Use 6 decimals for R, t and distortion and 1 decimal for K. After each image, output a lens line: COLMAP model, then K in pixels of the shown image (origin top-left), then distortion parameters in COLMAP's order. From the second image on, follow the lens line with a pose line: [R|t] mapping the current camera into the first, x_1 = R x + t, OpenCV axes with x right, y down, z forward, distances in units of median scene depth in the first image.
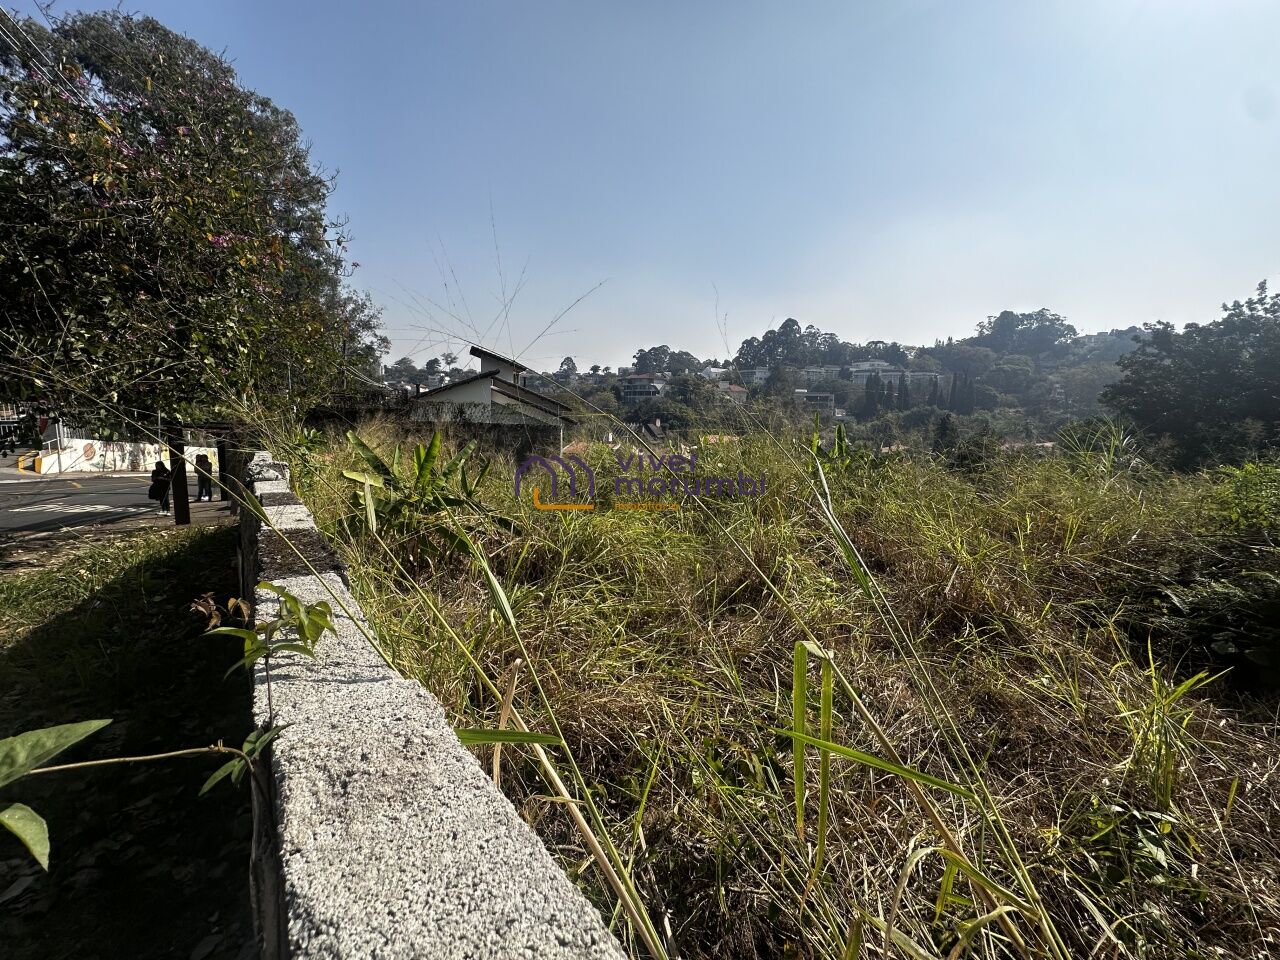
lens RADIAL K [[509.0, 0, 641.3], [0, 509.0, 478.2], [0, 0, 1]] dist [-0.006089, 0.001154]
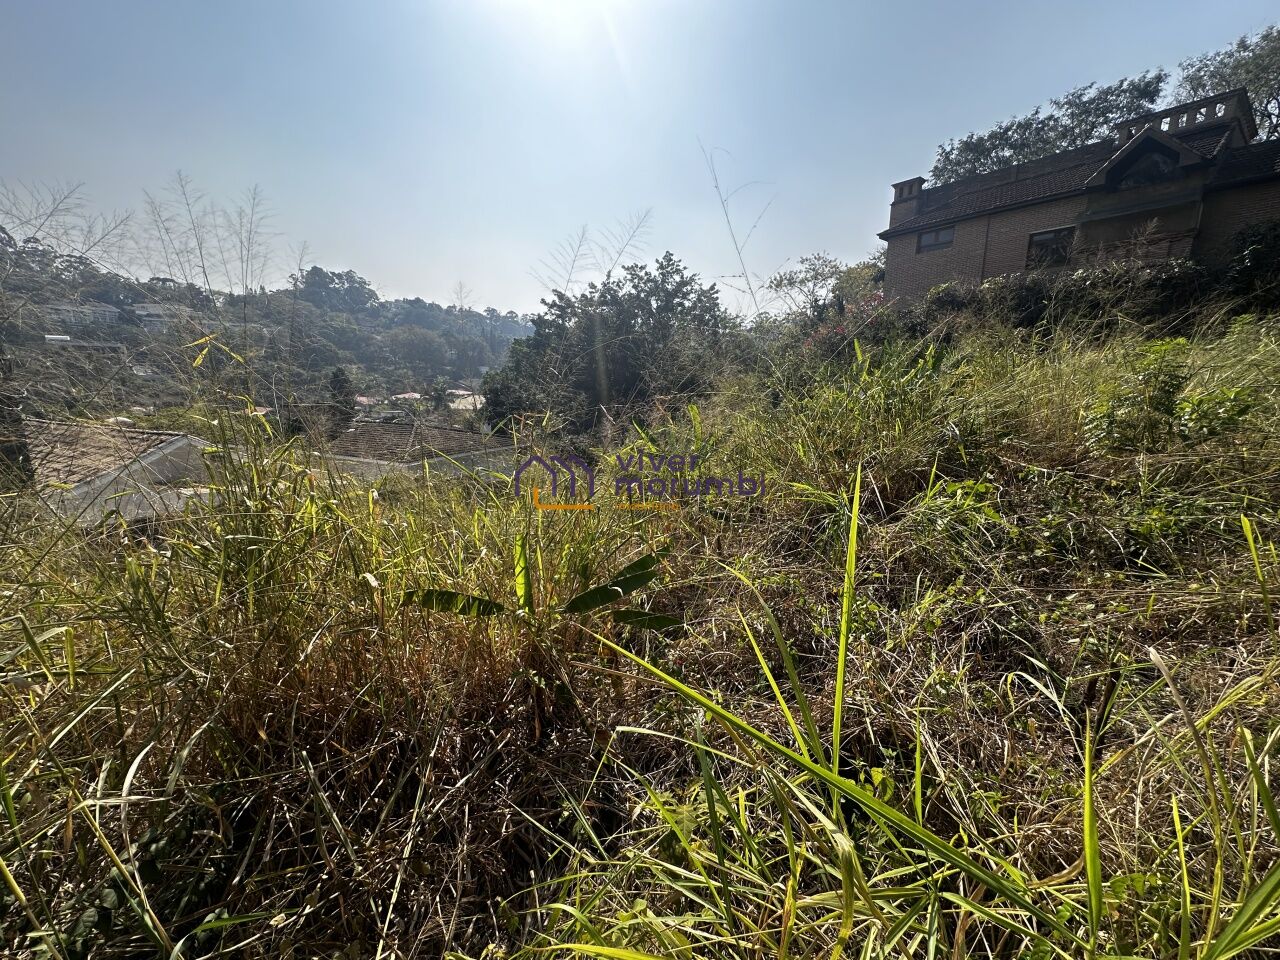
lens RADIAL K [[509.0, 0, 641.5], [0, 509.0, 480.6], [0, 0, 1]] dist [-0.006089, 0.001154]
pose [[0.381370, -0.202135, 0.902052, -1.115690], [0.125745, 0.978074, 0.166008, -0.109801], [-0.915830, 0.050118, 0.398426, 1.798828]]
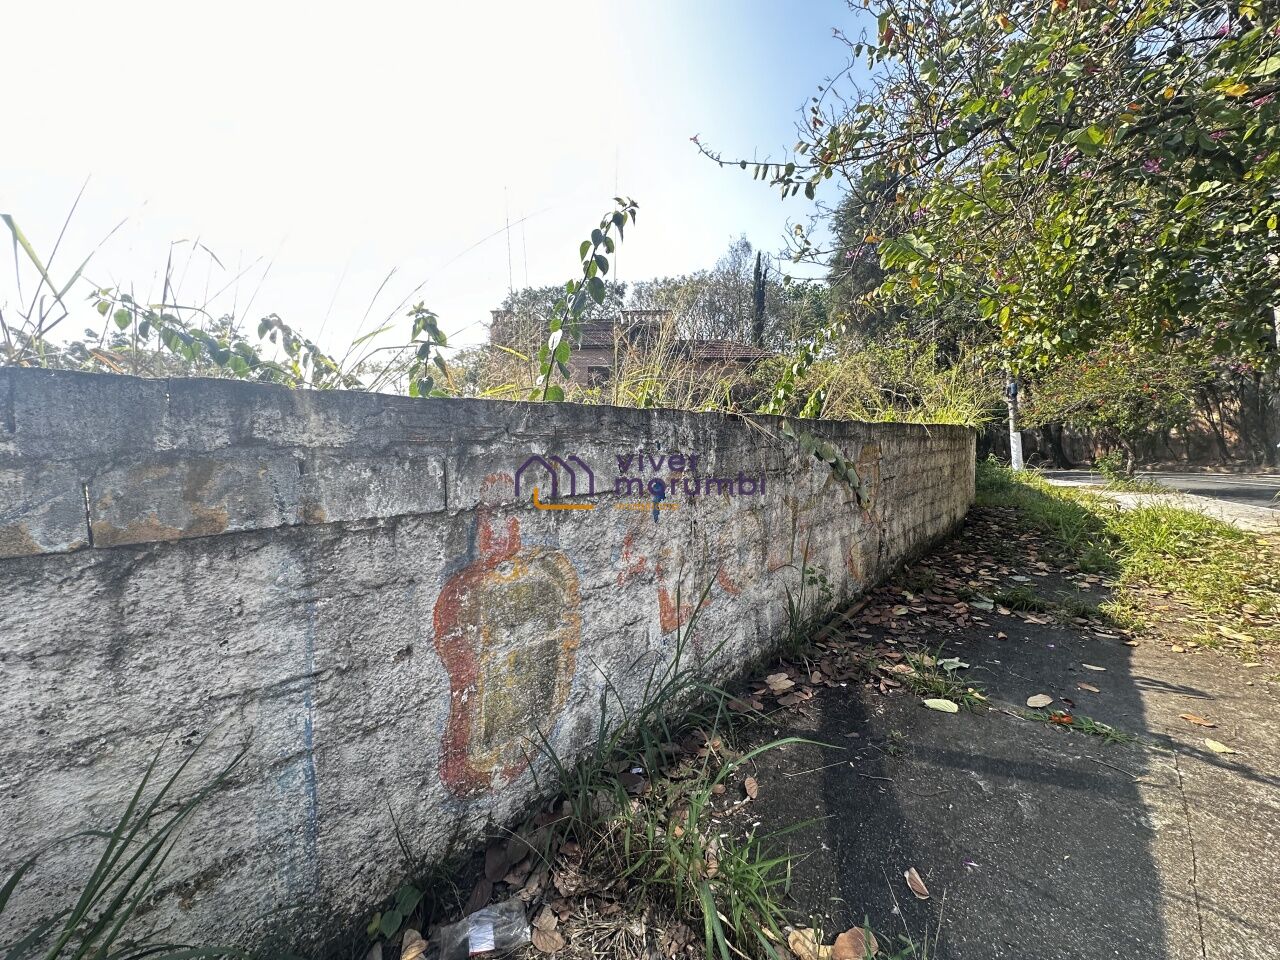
lens RADIAL K [[509.0, 0, 641.2], [0, 509.0, 477.4], [0, 0, 1]] dist [-0.006089, 0.001154]
pose [[-0.409708, -0.037443, 0.911448, -1.591794], [0.094966, 0.991977, 0.083440, -0.101043], [-0.907260, 0.120742, -0.402866, 2.321057]]
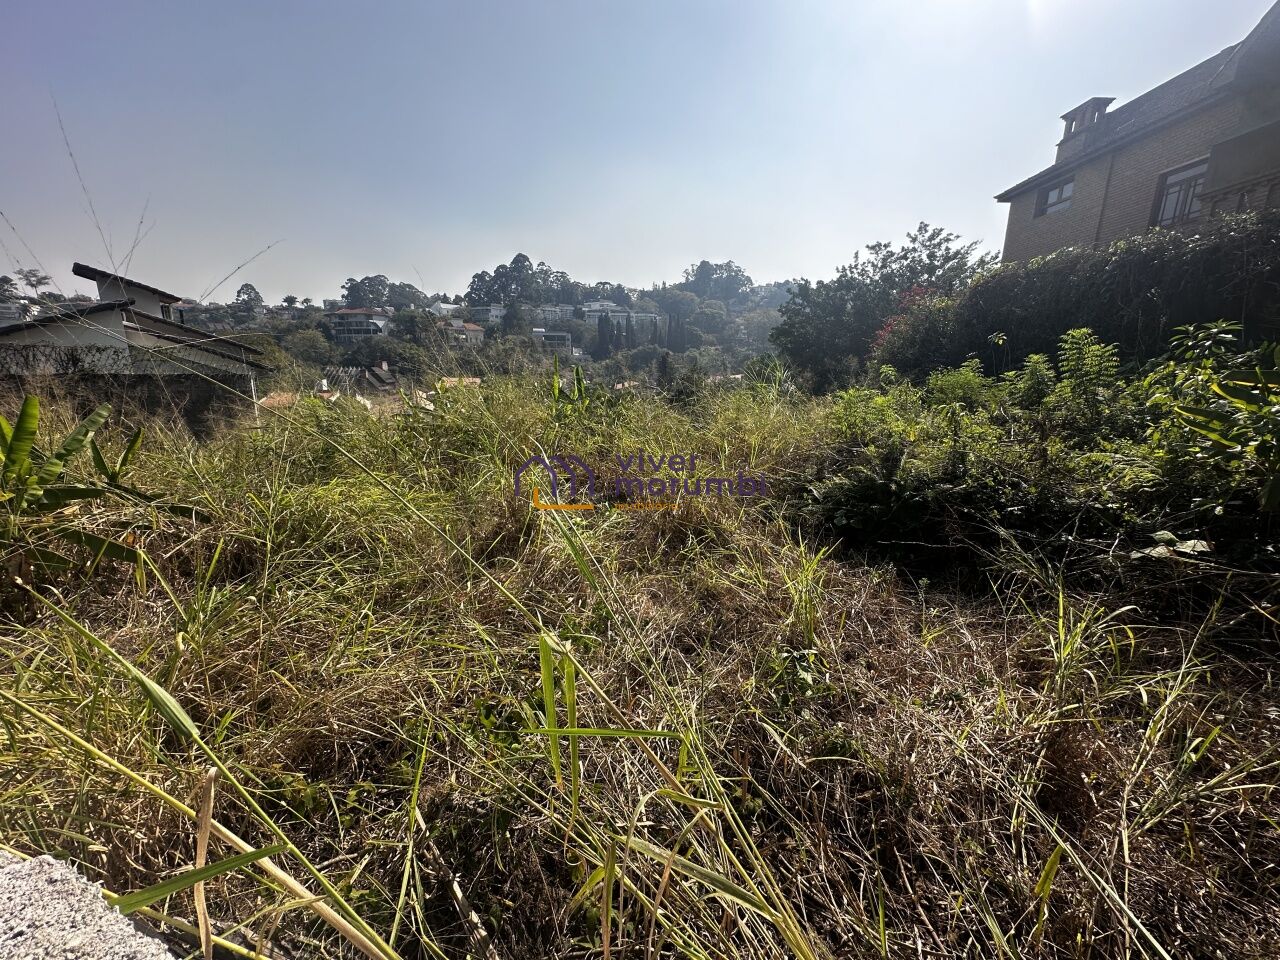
lens RADIAL K [[509.0, 0, 640.7], [0, 509.0, 478.9], [0, 0, 1]] dist [-0.006089, 0.001154]
pose [[0.882167, -0.124814, 0.454096, 0.004104], [0.071771, 0.988608, 0.132303, -0.011319], [-0.465436, -0.084123, 0.881075, -0.001524]]
